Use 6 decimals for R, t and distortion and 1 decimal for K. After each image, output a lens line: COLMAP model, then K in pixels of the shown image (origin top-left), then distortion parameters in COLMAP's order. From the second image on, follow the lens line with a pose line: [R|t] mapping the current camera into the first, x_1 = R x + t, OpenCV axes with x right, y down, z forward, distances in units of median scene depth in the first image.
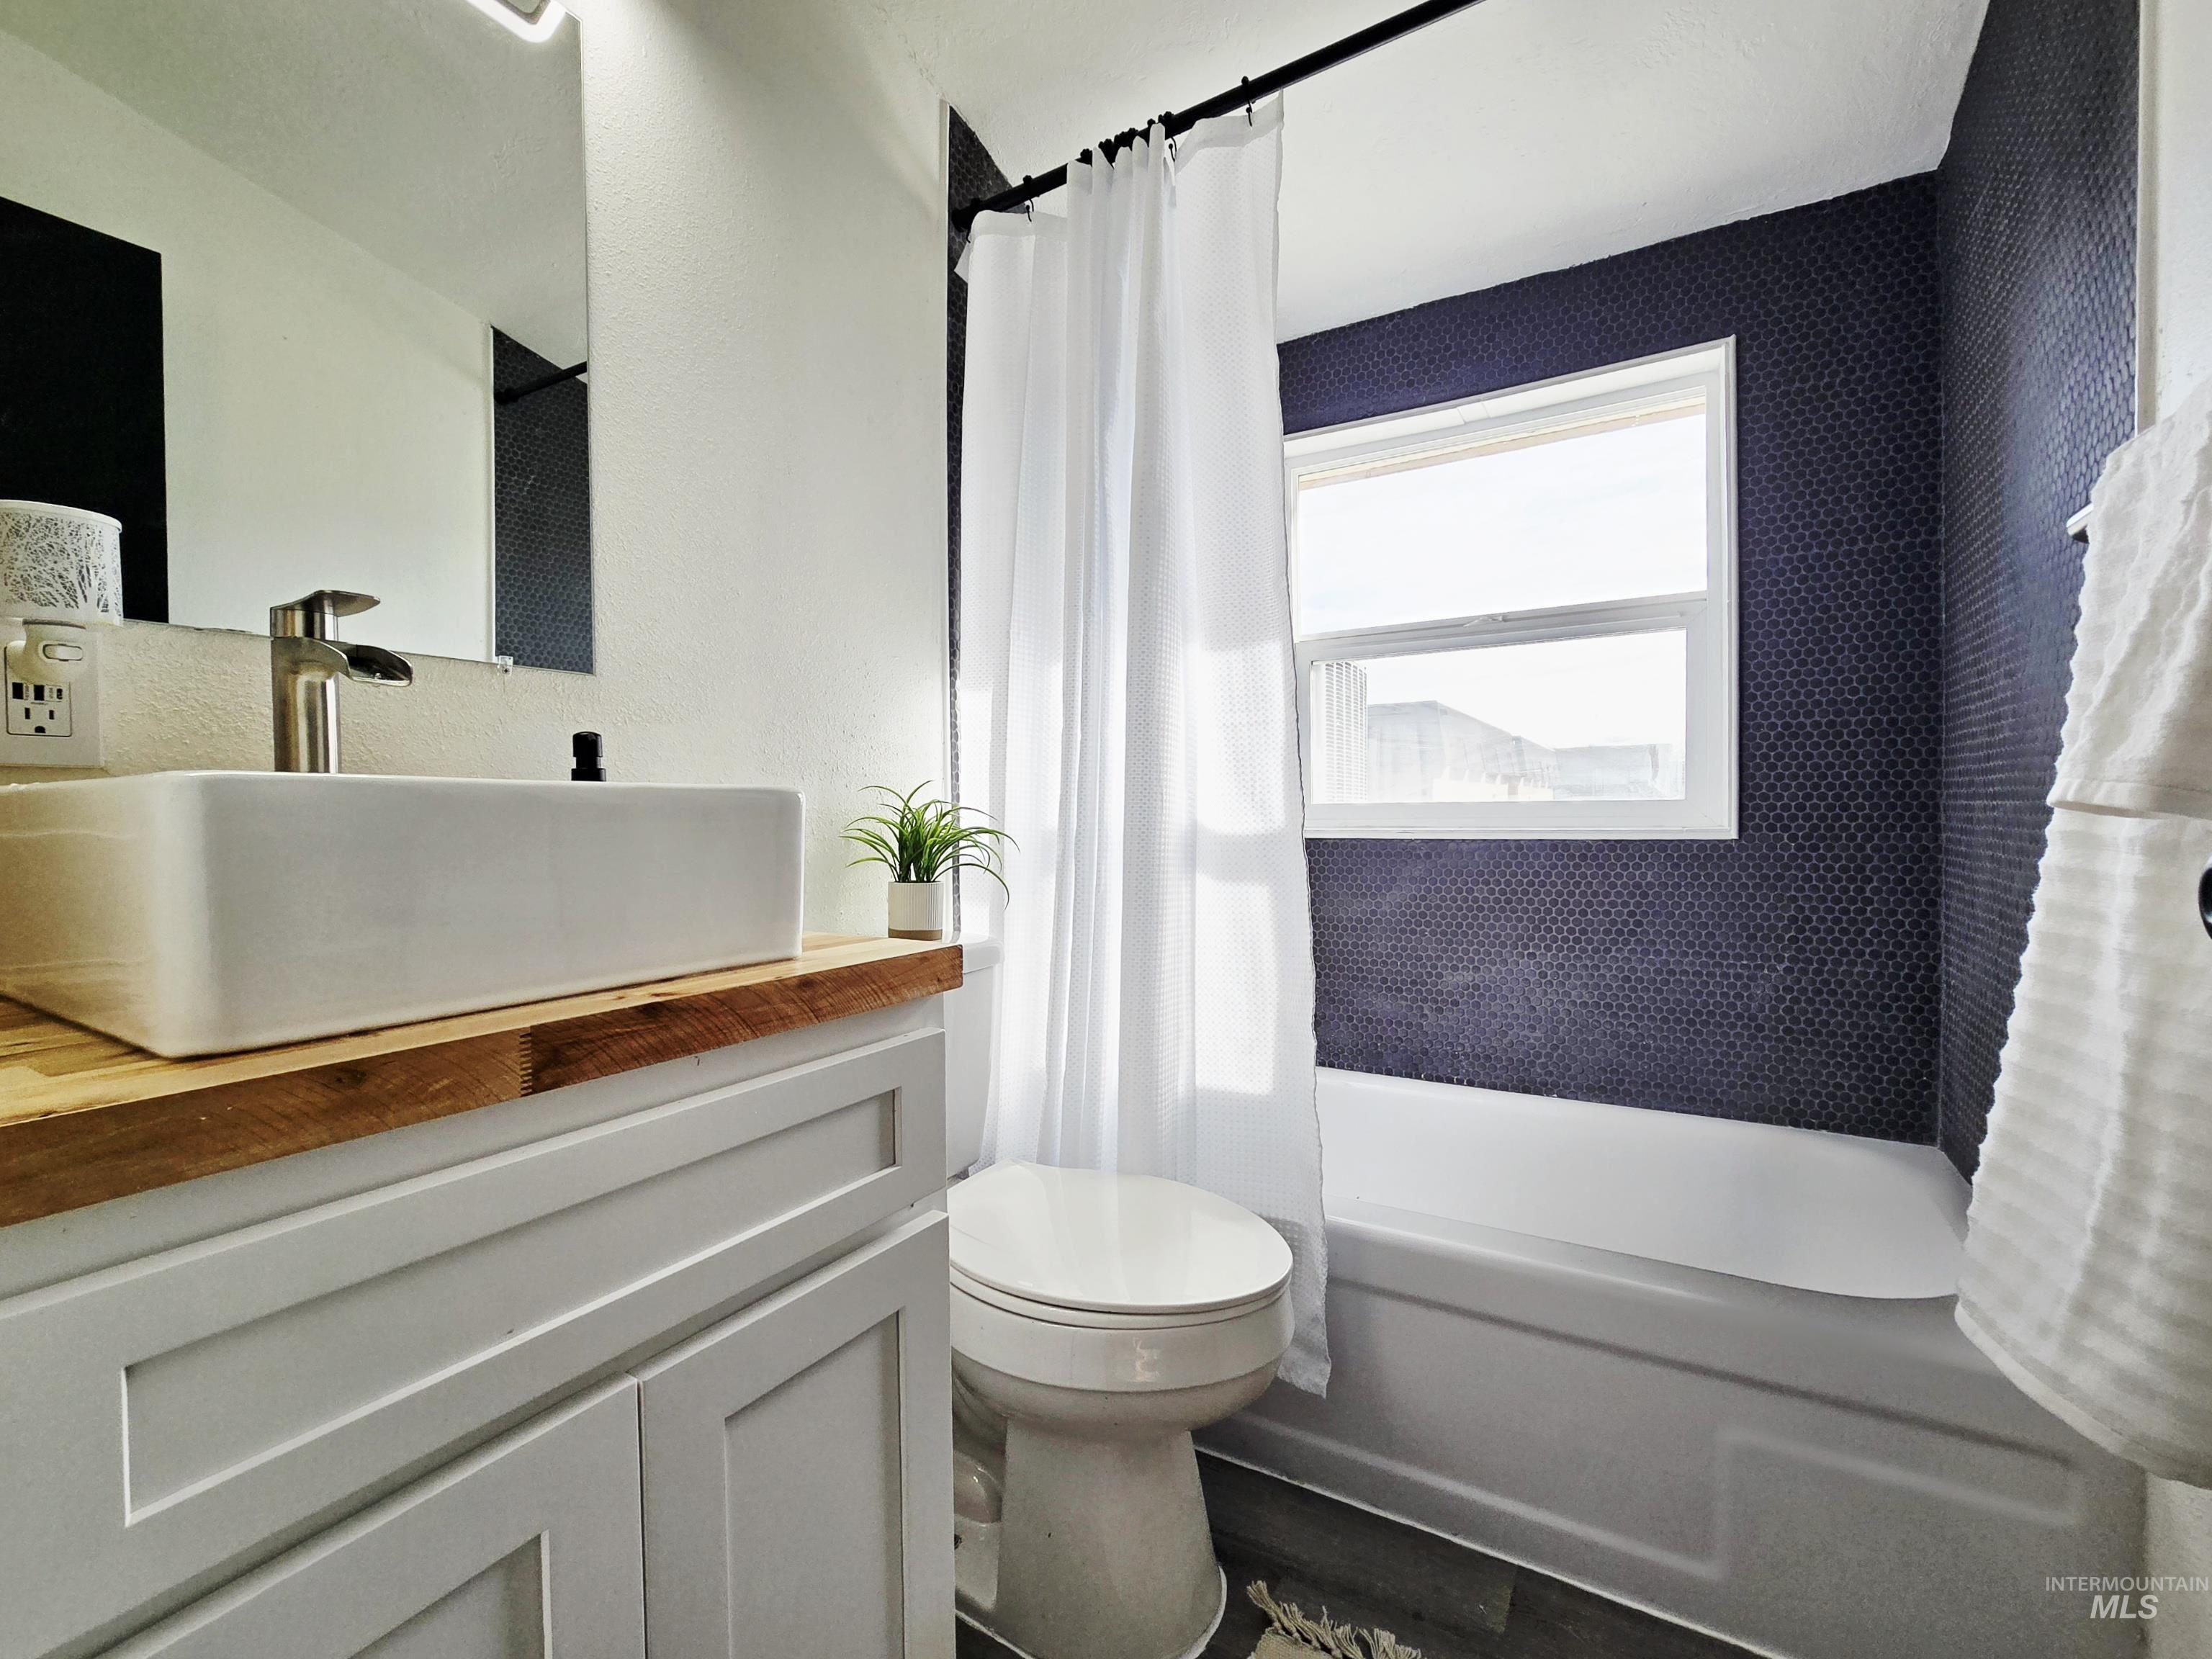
lens RADIAL K [[920.4, 0, 1106.0], [0, 920.4, 829.5], [0, 0, 1]] dist [-0.001401, -0.000821]
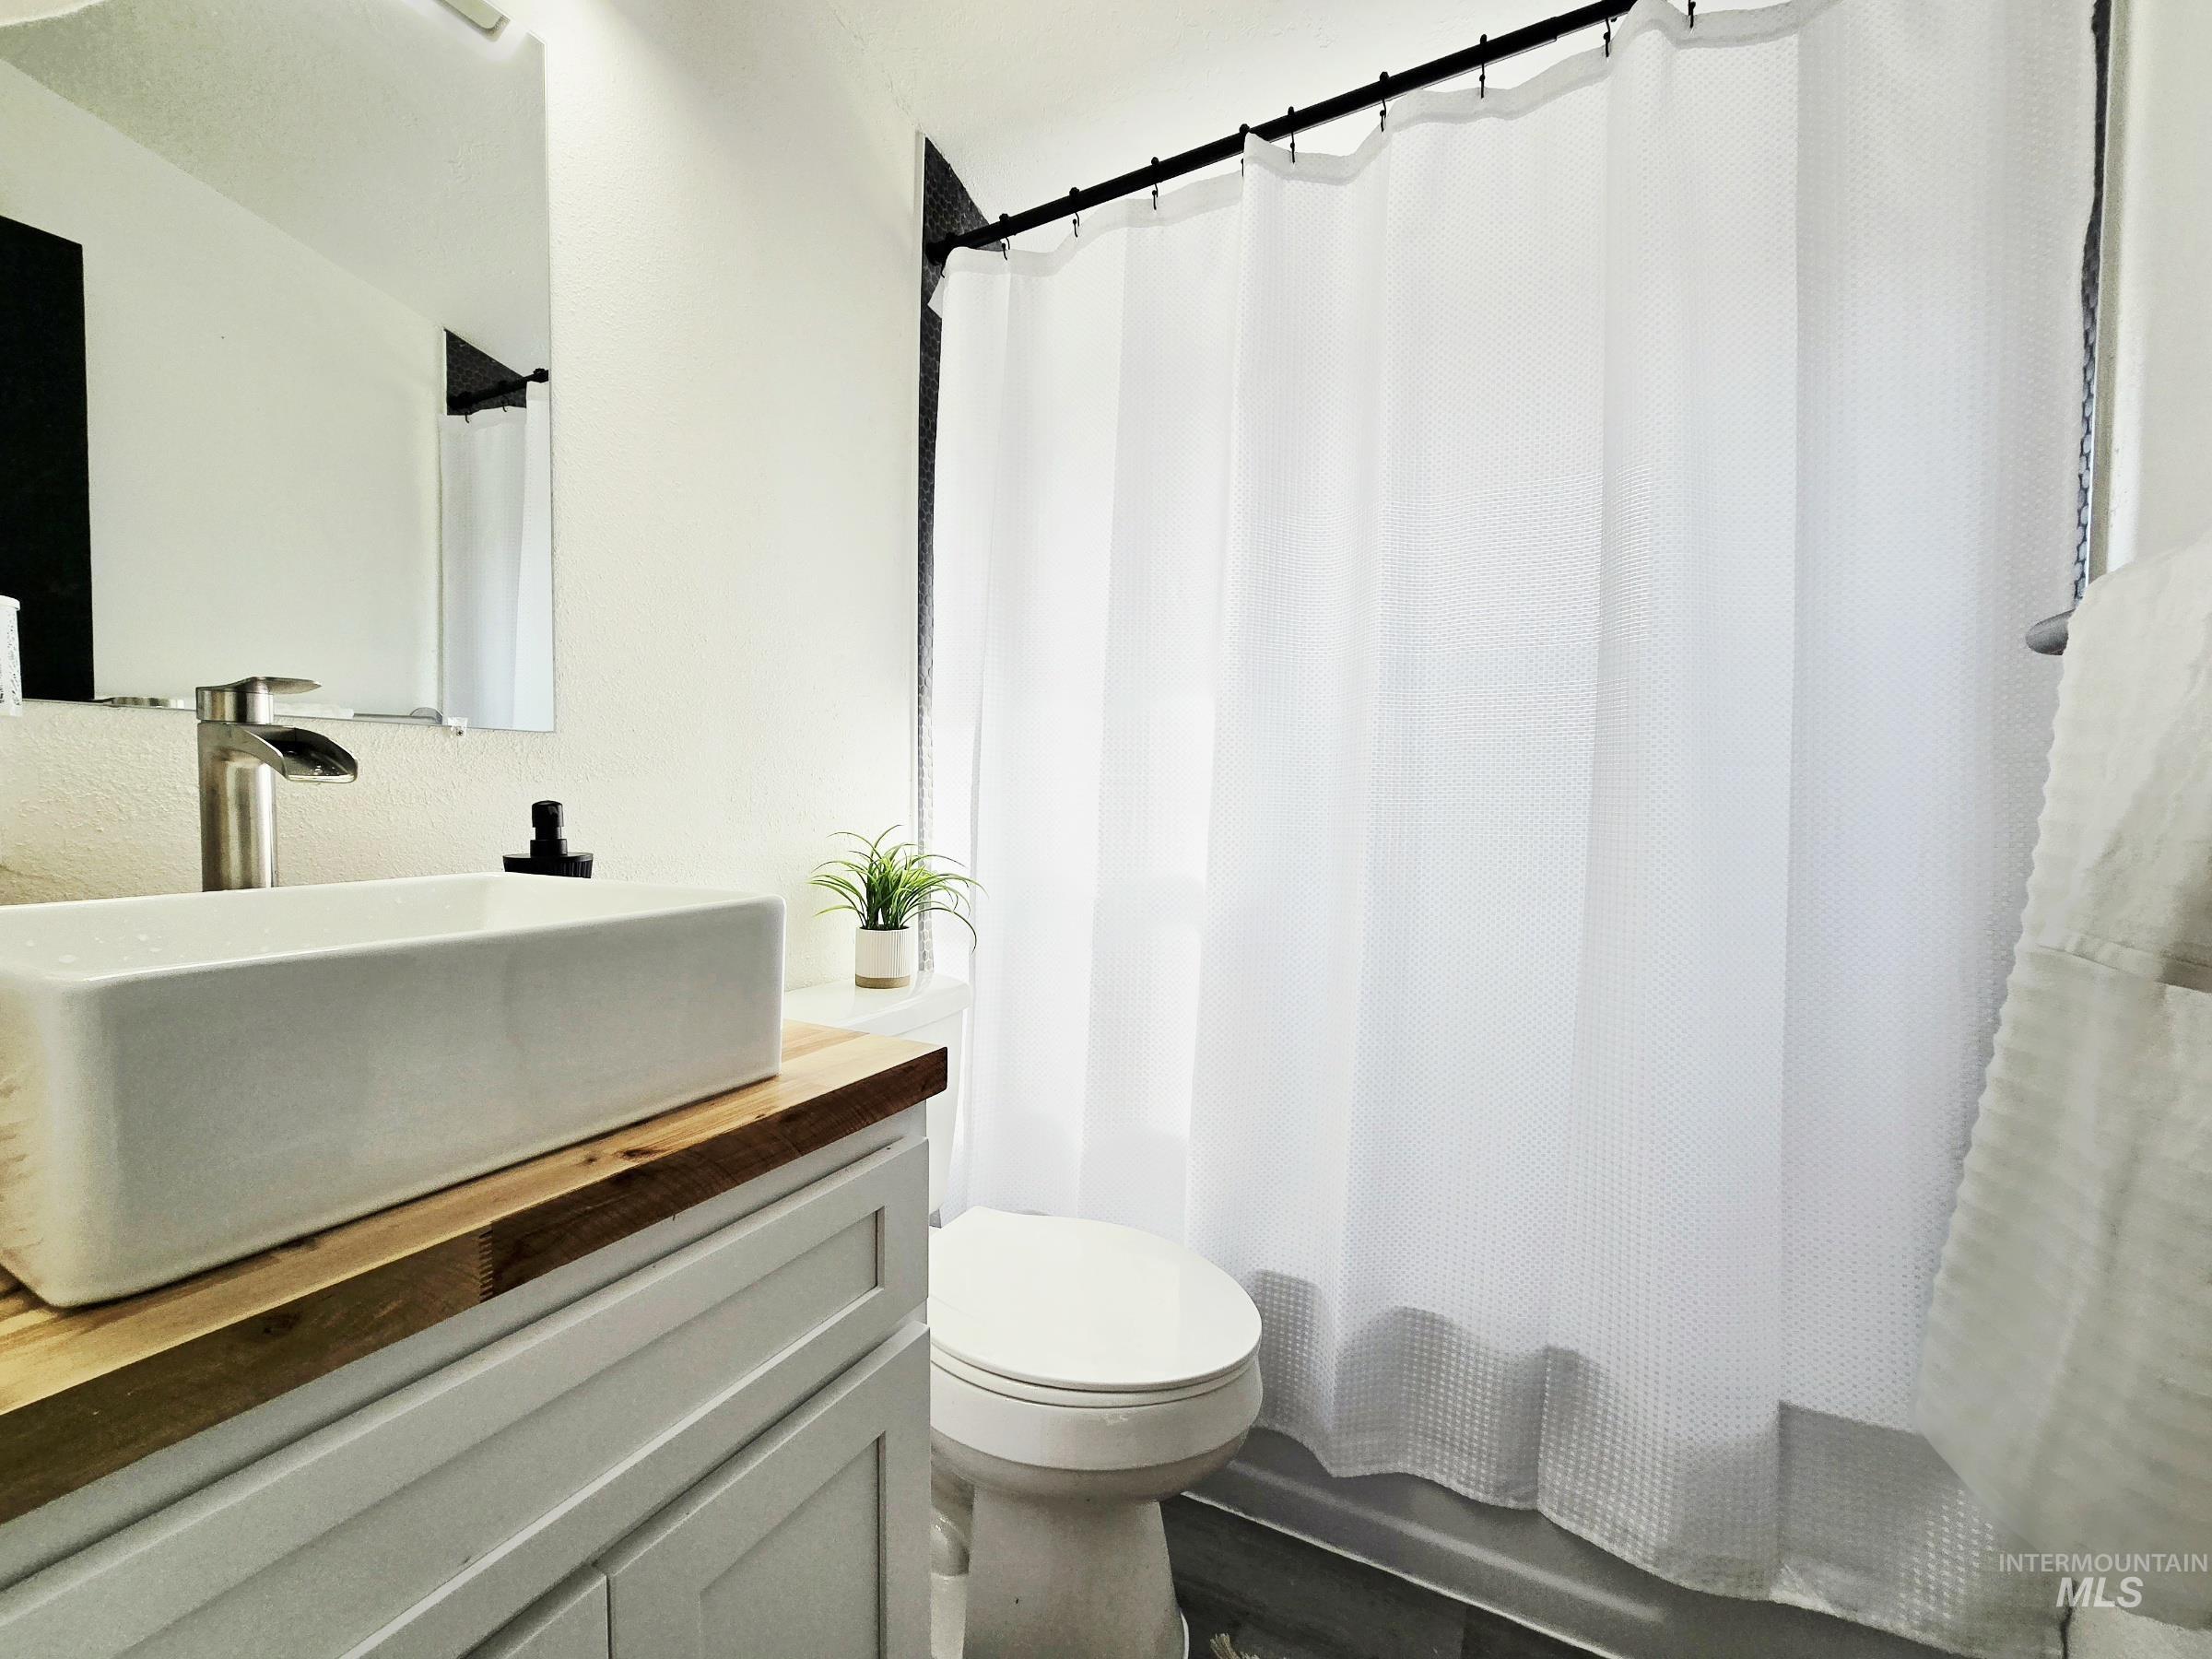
lens RADIAL K [[880.7, 0, 1095.9], [0, 880.7, 827.1], [0, 0, 1]] dist [-0.004459, 0.000689]
pose [[0.998513, 0.014167, 0.052642, -0.035500], [-0.014977, 0.999775, 0.015010, -0.084714], [-0.052418, -0.015776, 0.998501, 0.048150]]
